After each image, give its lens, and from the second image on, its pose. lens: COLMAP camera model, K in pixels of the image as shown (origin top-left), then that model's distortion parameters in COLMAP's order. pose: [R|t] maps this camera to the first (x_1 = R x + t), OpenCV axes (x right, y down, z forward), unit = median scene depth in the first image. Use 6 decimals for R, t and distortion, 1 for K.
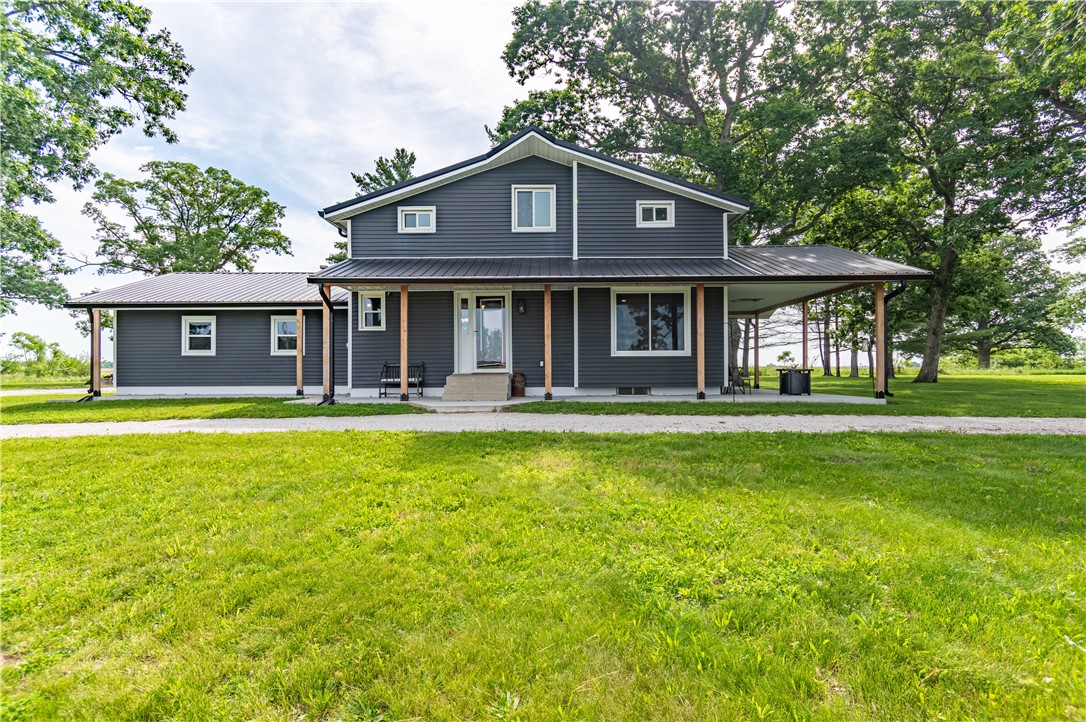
lens RADIAL K [[596.9, 0, 543.4], [0, 596.9, 360.2], [0, 0, 1]] dist [-0.002390, -0.000140]
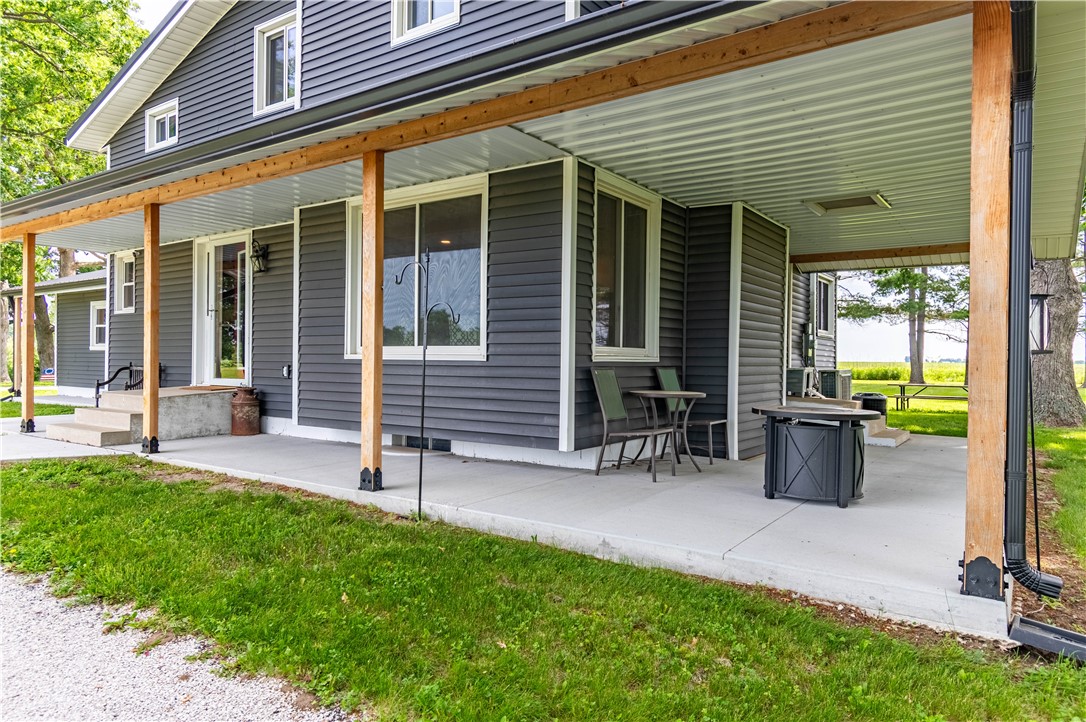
lens RADIAL K [[691.2, 0, 542.9], [0, 691.2, 361.3], [0, 0, 1]] dist [0.006077, 0.000781]
pose [[0.882208, 0.015337, -0.470610, 0.375423], [-0.010308, 0.999859, 0.013261, -0.010496], [0.470747, -0.006847, 0.882242, 0.503113]]
